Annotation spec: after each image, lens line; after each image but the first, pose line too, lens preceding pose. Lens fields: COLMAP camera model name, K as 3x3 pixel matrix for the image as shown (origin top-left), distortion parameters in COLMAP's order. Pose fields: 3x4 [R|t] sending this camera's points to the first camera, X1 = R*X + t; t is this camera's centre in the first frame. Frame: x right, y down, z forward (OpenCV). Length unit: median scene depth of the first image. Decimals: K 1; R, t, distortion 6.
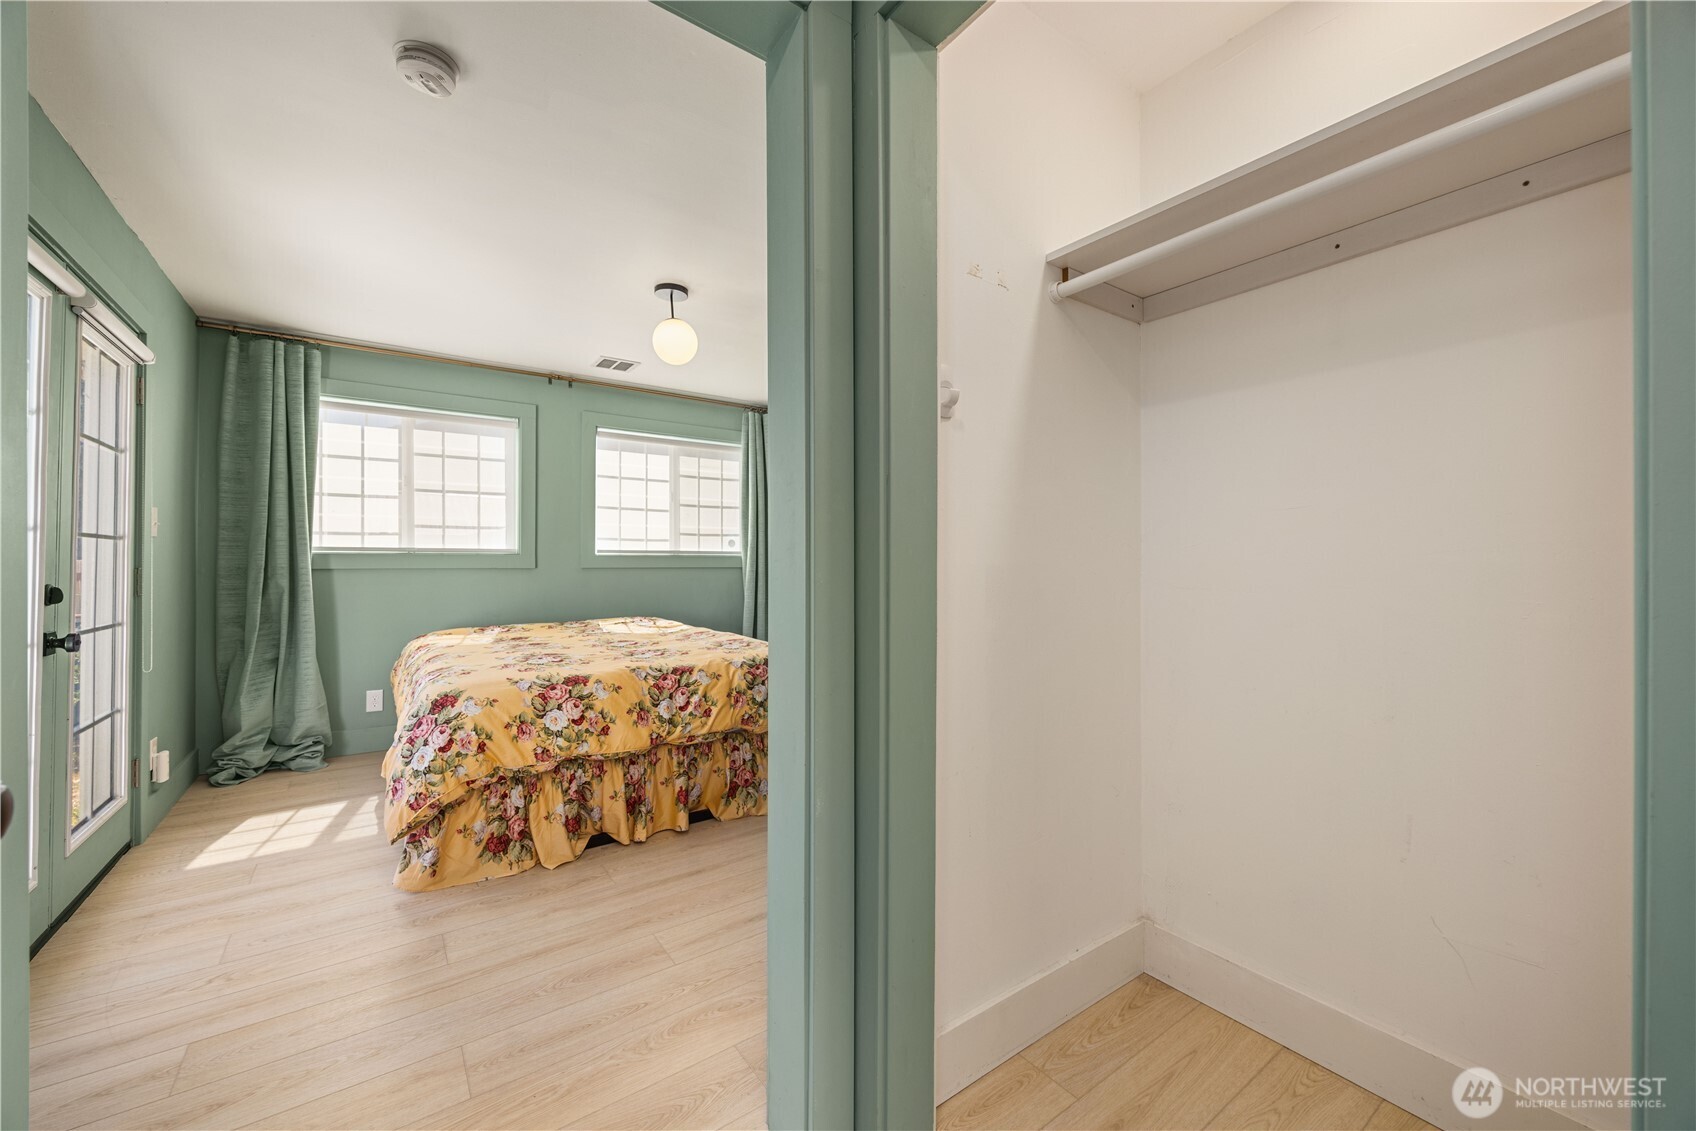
lens RADIAL K [[650.8, 0, 845.9], [0, 650.8, 563.6], [0, 0, 1]] dist [-0.001736, -0.000841]
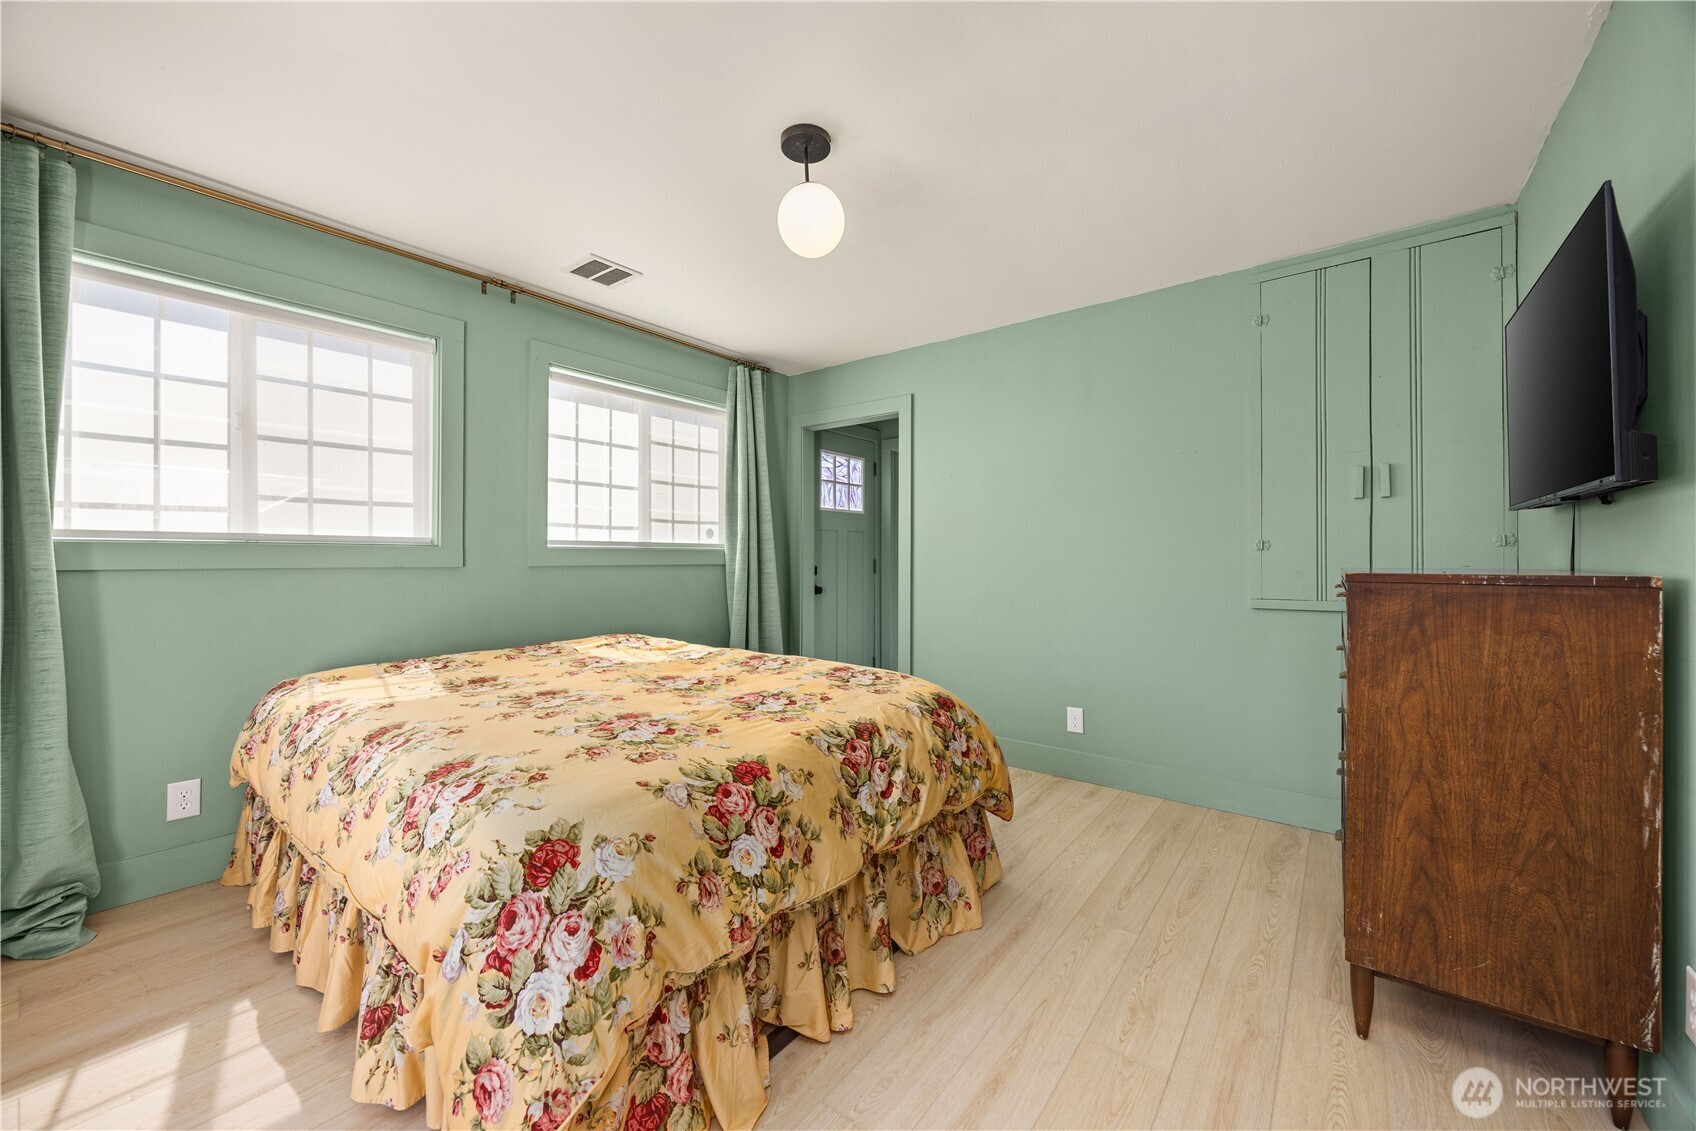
lens RADIAL K [[650.8, 0, 853.5], [0, 650.8, 558.4], [0, 0, 1]] dist [-0.001736, -0.000841]
pose [[0.960592, 0.000787, 0.277963, -0.340343], [-0.001026, 0.999999, 0.000715, -0.003016], [-0.277962, -0.000972, 0.960592, 0.306587]]
